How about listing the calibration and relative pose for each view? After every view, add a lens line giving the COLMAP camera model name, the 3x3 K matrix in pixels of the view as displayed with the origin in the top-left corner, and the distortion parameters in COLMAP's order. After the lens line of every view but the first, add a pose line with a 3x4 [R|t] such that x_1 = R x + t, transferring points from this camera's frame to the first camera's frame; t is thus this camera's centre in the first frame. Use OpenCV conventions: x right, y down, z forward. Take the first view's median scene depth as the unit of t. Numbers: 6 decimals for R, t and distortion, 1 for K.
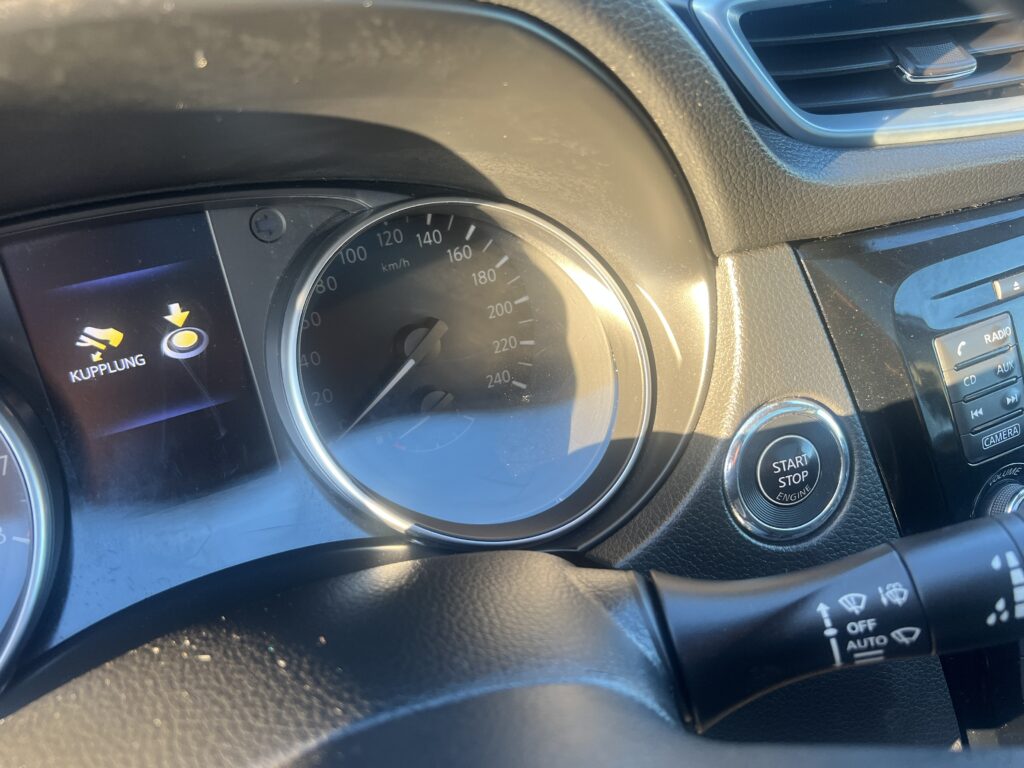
lens RADIAL K [[789.5, 0, 507.6], [0, 789.5, 383.5], [0, 0, 1]] dist [0.019423, -0.029367]
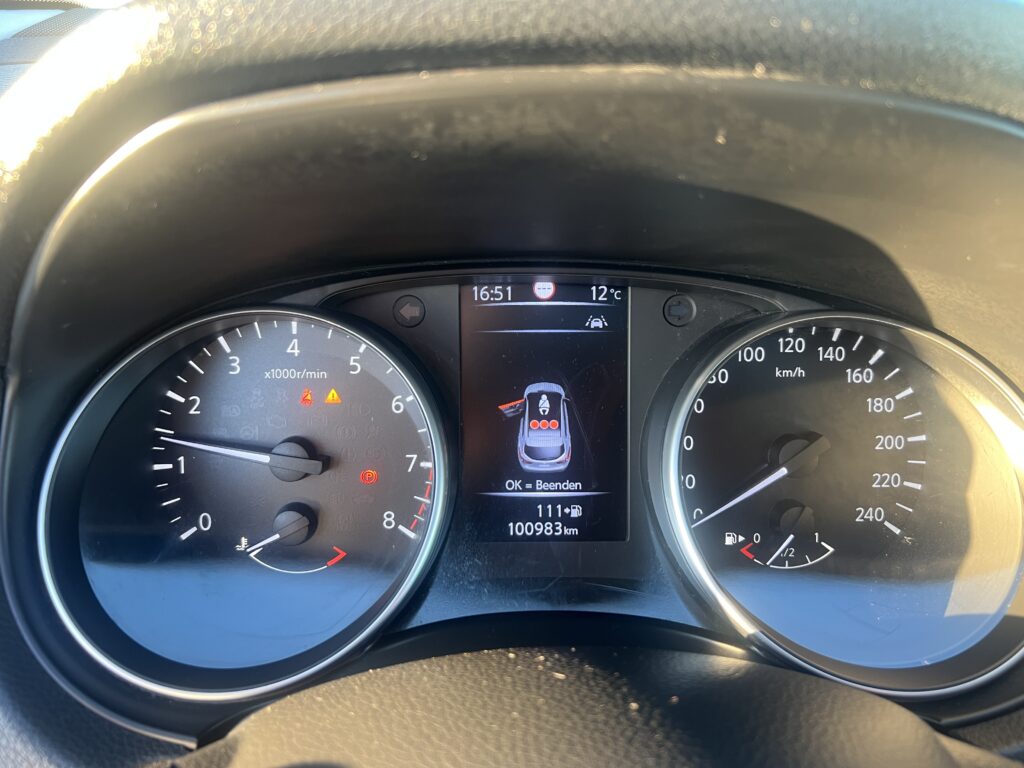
lens RADIAL K [[789.5, 0, 509.8], [0, 789.5, 388.8], [0, 0, 1]] dist [0.019423, -0.029367]
pose [[0.897516, 0.216662, -0.384087, -0.098641], [-0.270961, 0.958117, -0.092697, 0.079469], [0.347917, 0.187269, 0.918632, -0.047700]]
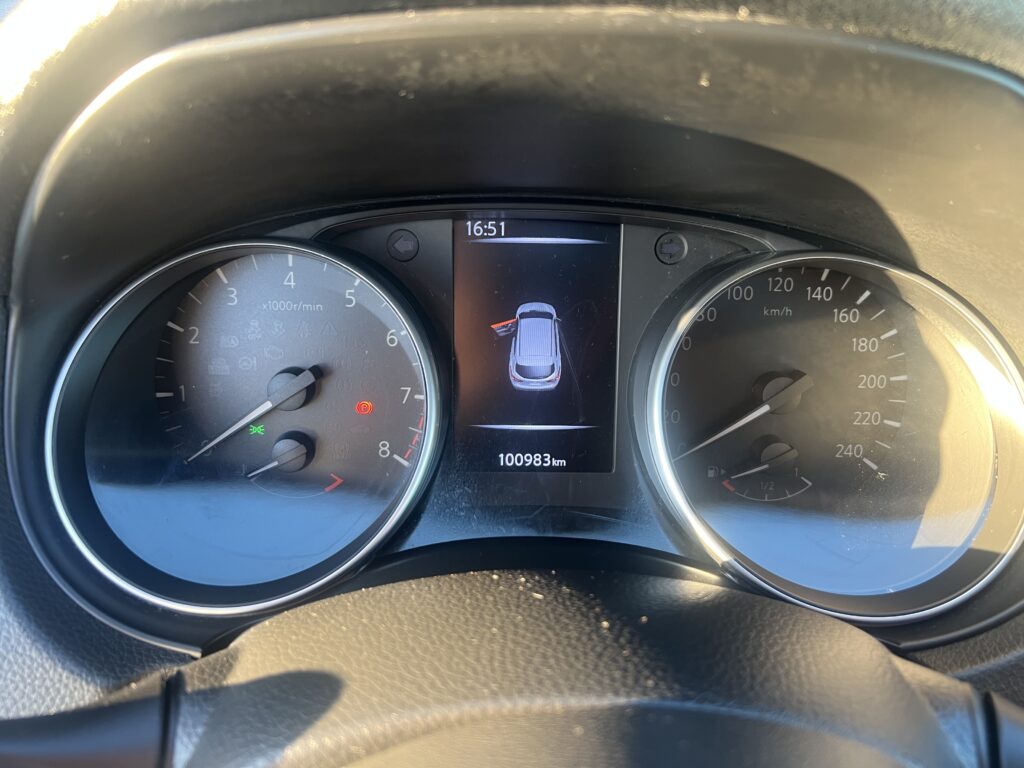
lens RADIAL K [[789.5, 0, 509.5], [0, 789.5, 389.3], [0, 0, 1]] dist [0.019423, -0.029367]
pose [[0.892109, 0.263040, -0.367357, -0.068985], [-0.285541, 0.958339, -0.007219, 0.069995], [0.350154, 0.111336, 0.930052, -0.071457]]
